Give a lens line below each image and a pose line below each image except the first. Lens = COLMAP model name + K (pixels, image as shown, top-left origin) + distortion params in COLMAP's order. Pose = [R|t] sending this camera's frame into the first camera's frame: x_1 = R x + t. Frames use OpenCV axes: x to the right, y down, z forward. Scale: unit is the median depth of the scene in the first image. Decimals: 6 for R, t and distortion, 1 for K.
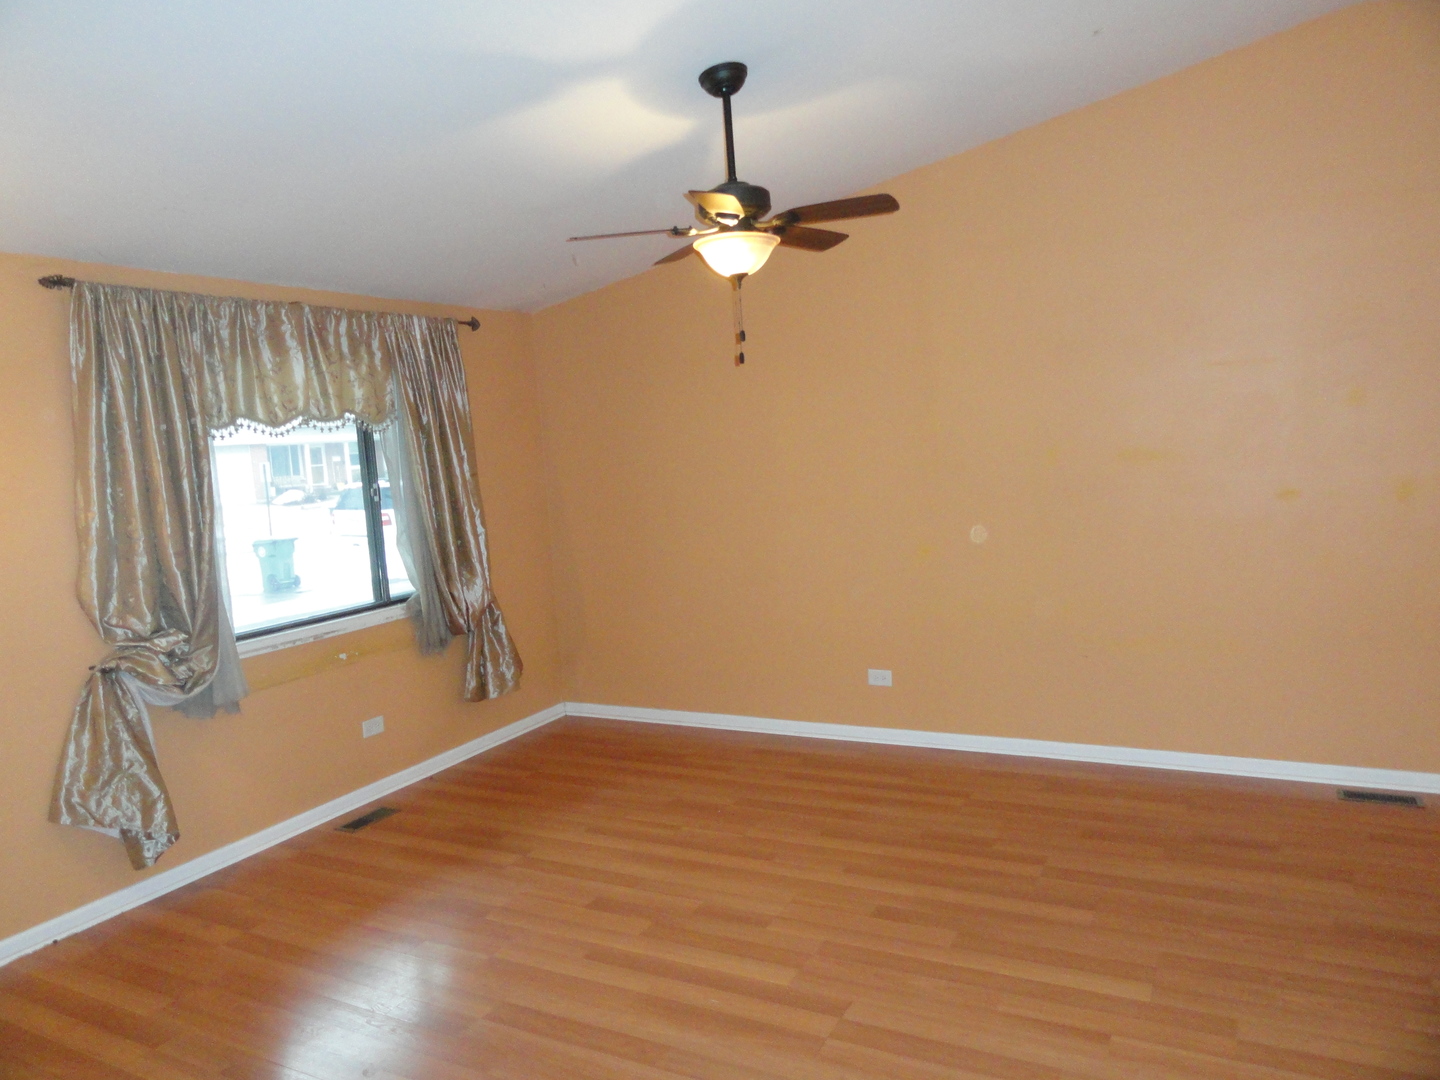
lens RADIAL K [[1004.5, 0, 715.1], [0, 1004.5, 539.6], [0, 0, 1]] dist [-0.010703, 0.010090]
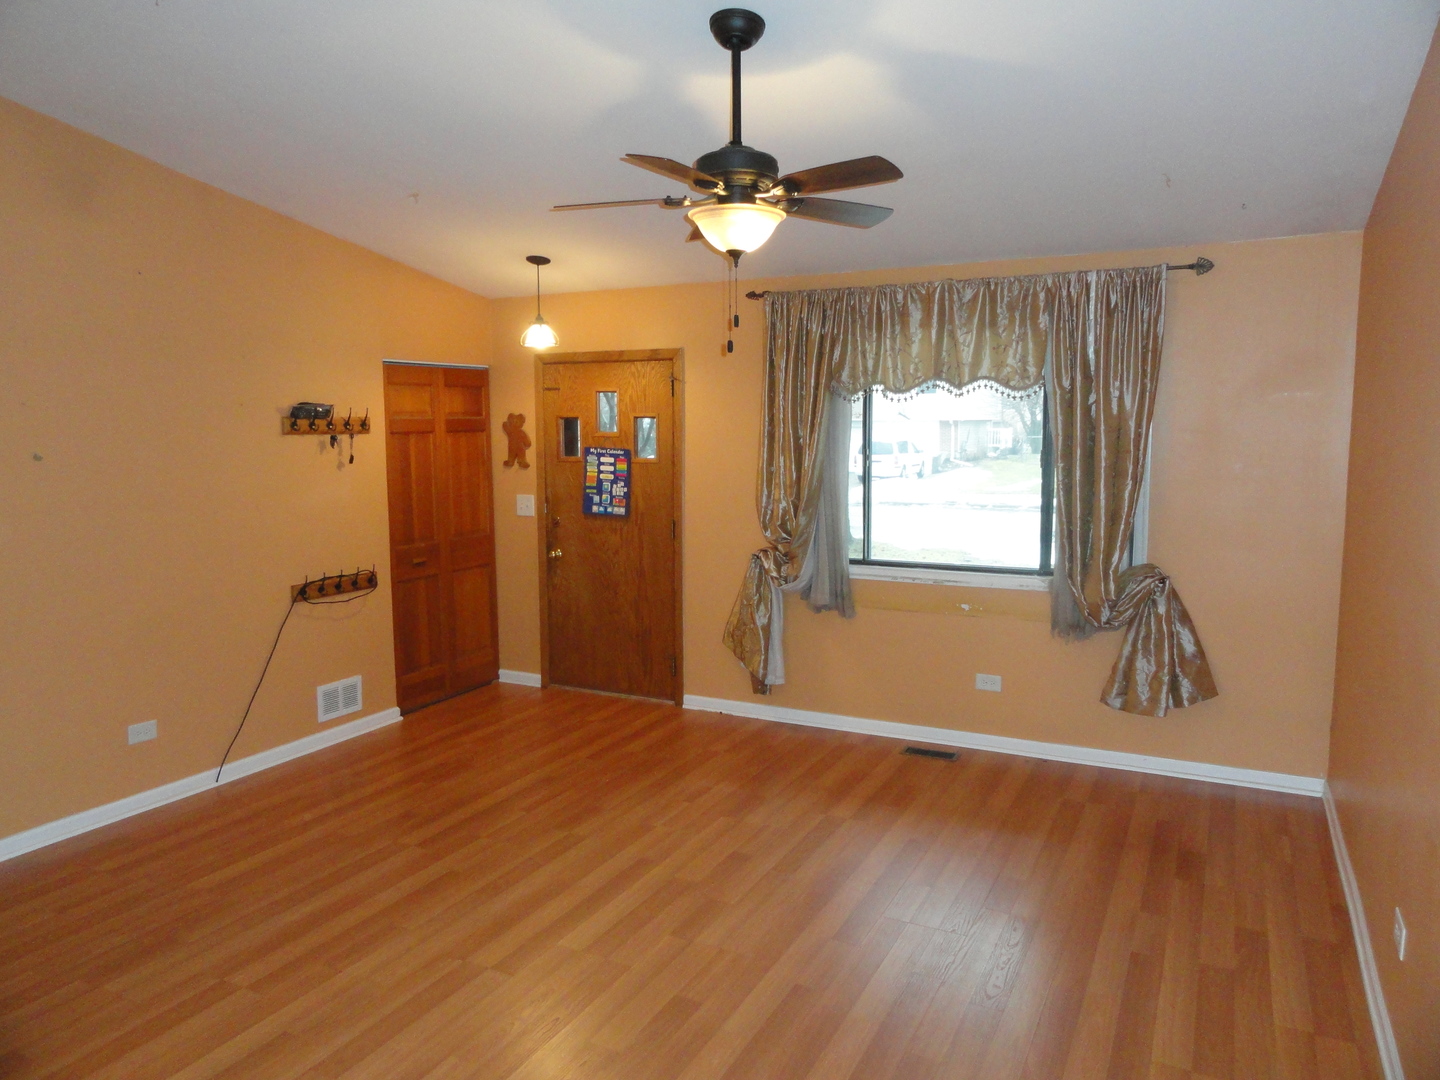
lens RADIAL K [[1004.5, 0, 714.2], [0, 1004.5, 539.7], [0, 0, 1]] dist [-0.010703, 0.010090]
pose [[0.028530, 0.182563, -0.982780, 0.686180], [-0.096750, 0.979069, 0.179065, -0.124364], [0.994900, 0.089976, 0.045596, 0.698573]]
